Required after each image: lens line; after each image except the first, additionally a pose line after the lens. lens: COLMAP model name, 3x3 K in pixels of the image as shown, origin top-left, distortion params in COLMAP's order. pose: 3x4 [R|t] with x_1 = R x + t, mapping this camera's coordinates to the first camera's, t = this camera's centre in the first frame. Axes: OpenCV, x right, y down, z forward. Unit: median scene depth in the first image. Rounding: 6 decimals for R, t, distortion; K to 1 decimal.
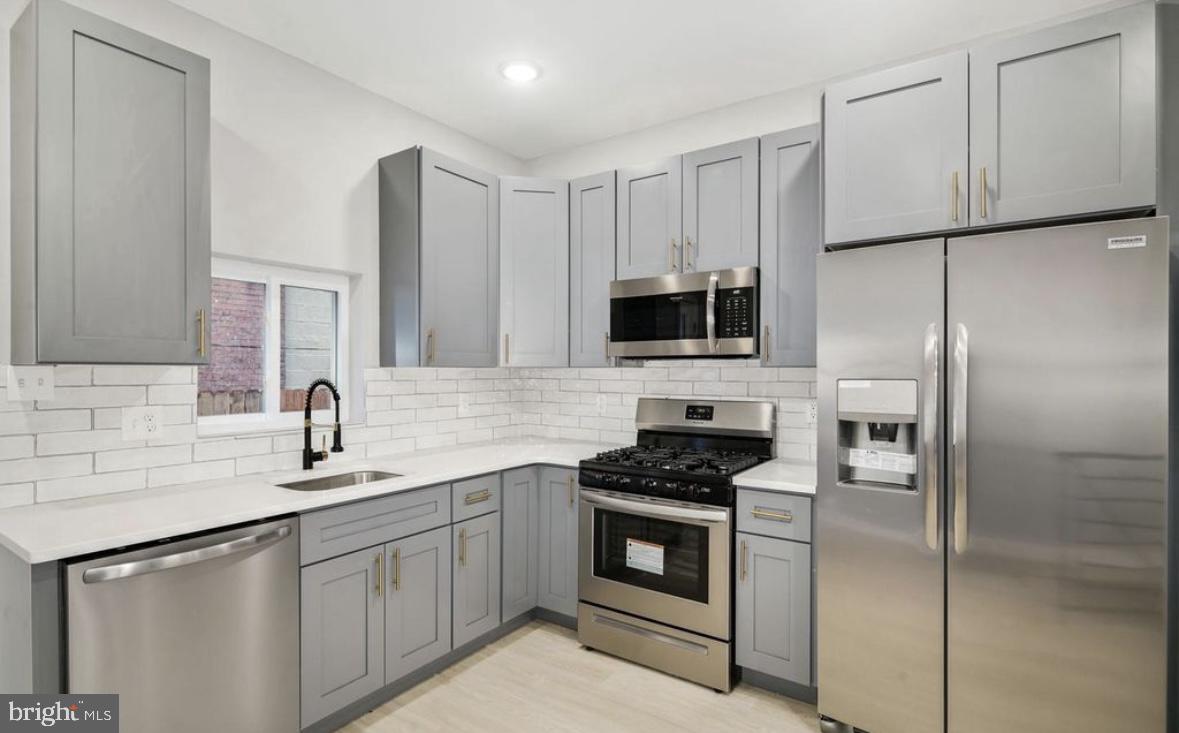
lens RADIAL K [[575.1, 0, 587.5], [0, 575.1, 375.5], [0, 0, 1]] dist [0.005085, -0.000061]
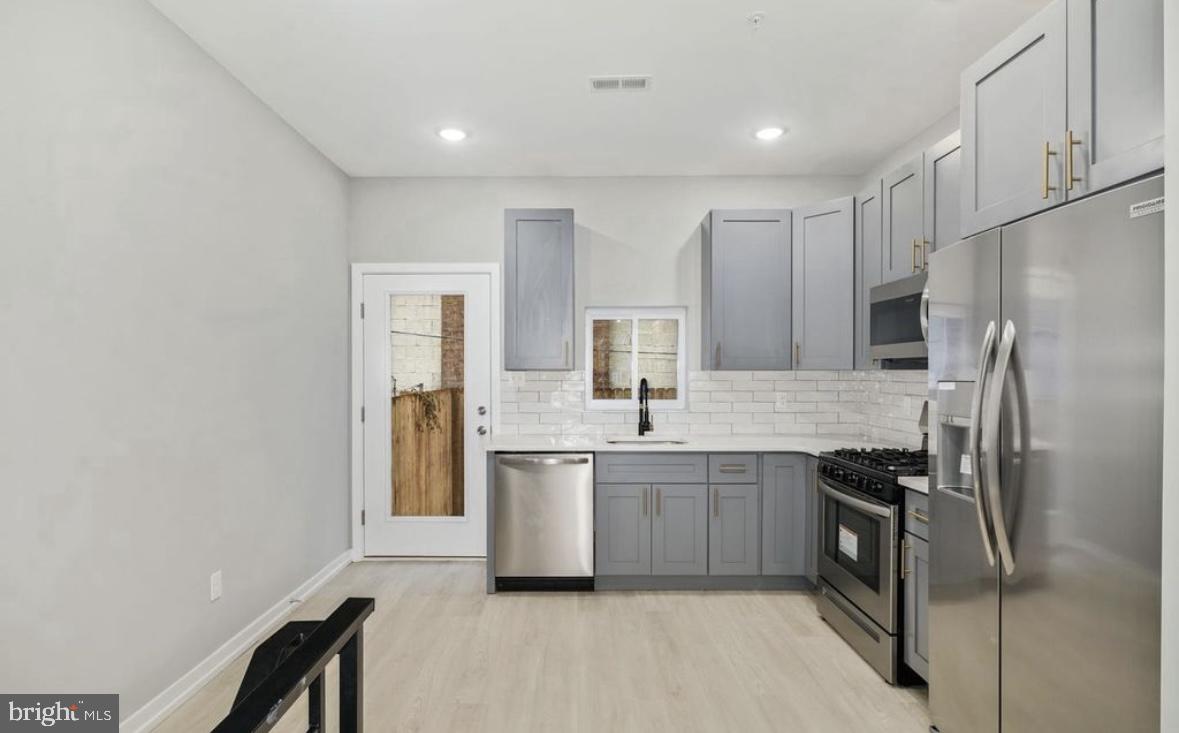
lens RADIAL K [[575.1, 0, 564.3], [0, 575.1, 378.8], [0, 0, 1]] dist [0.005085, -0.000061]
pose [[0.557802, 0.006038, -0.829952, 0.694683], [-0.005888, 0.999977, 0.003318, 0.002774], [0.829953, 0.003036, 0.557825, -0.059249]]
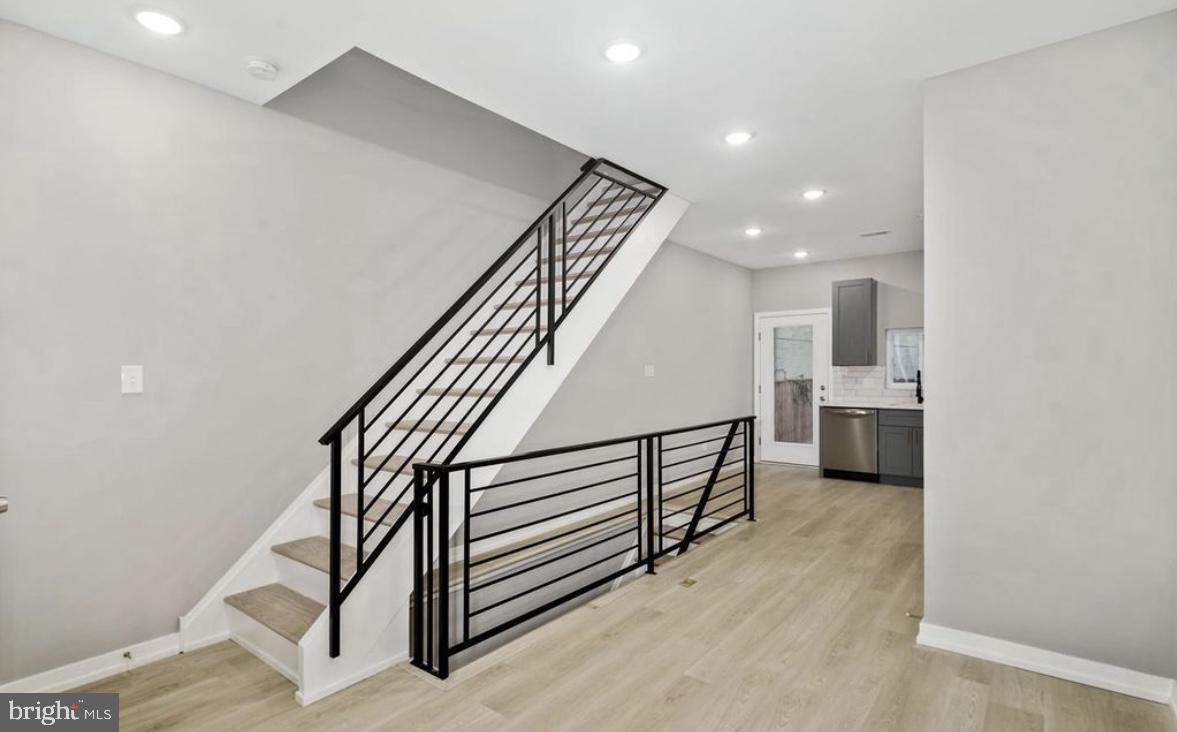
lens RADIAL K [[574.2, 0, 581.1], [0, 574.2, 373.4], [0, 0, 1]] dist [0.005085, -0.000061]
pose [[-0.060291, 0.007211, -0.998155, 2.258305], [-0.002508, 0.999970, 0.007376, 0.004383], [0.998178, 0.002948, -0.060271, -0.419119]]
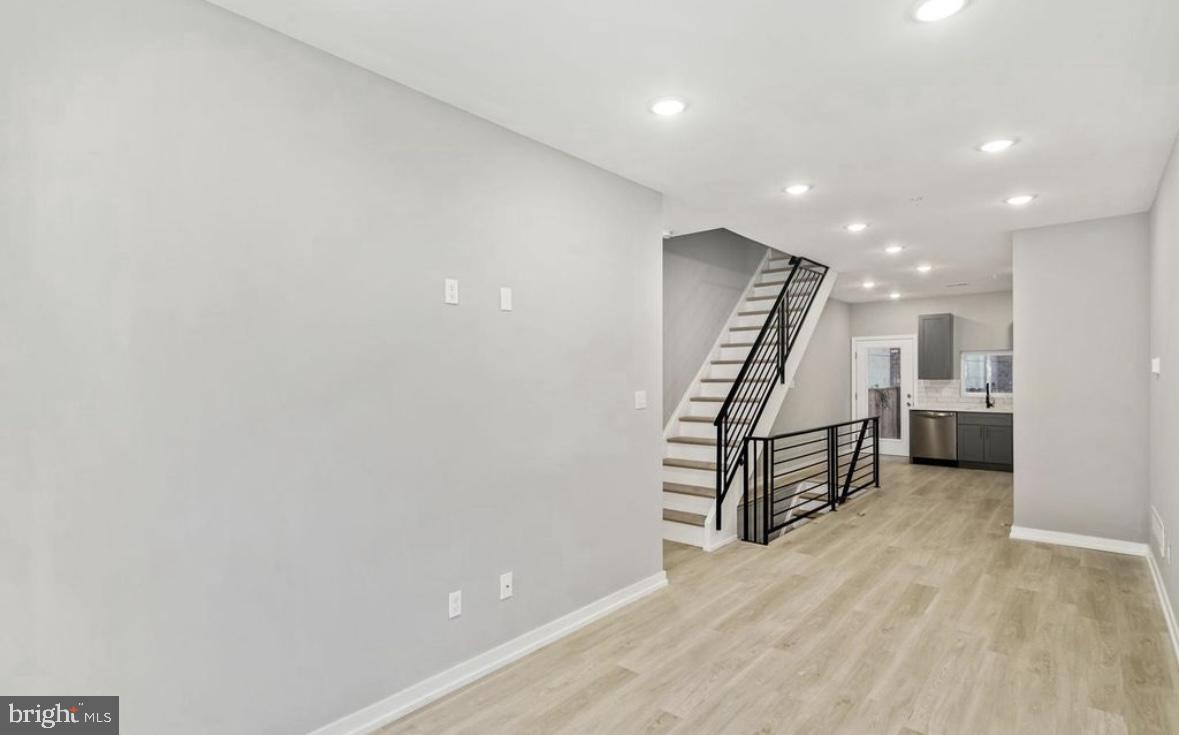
lens RADIAL K [[575.1, 0, 590.8], [0, 575.1, 373.2], [0, 0, 1]] dist [0.005085, -0.000061]
pose [[-0.097083, -0.003935, -0.995269, 3.252972], [-0.001410, 0.999992, -0.003816, -0.035784], [0.995275, 0.001033, -0.097088, -1.089789]]
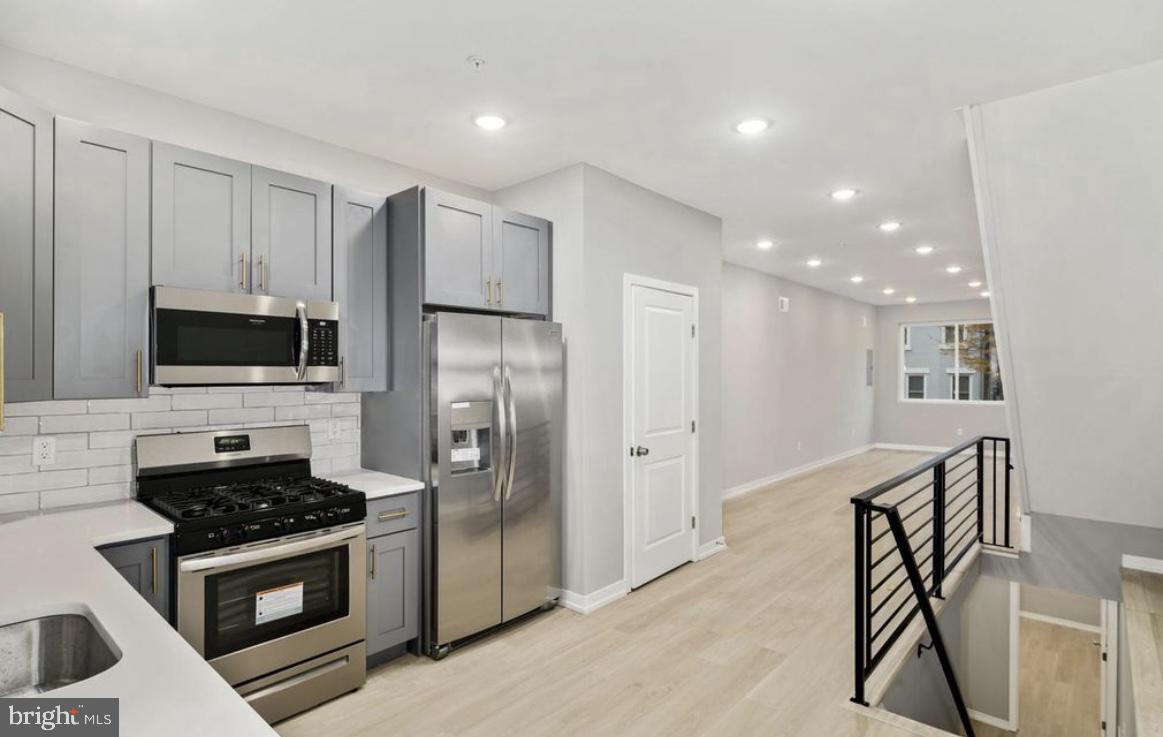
lens RADIAL K [[589.4, 0, 581.6], [0, 589.4, 370.9], [0, 0, 1]] dist [-0.002765, -0.000481]
pose [[0.101555, 0.004068, 0.994822, -0.778194], [0.004435, 0.999980, -0.004542, -0.050211], [-0.994820, 0.004873, 0.101534, 0.413108]]
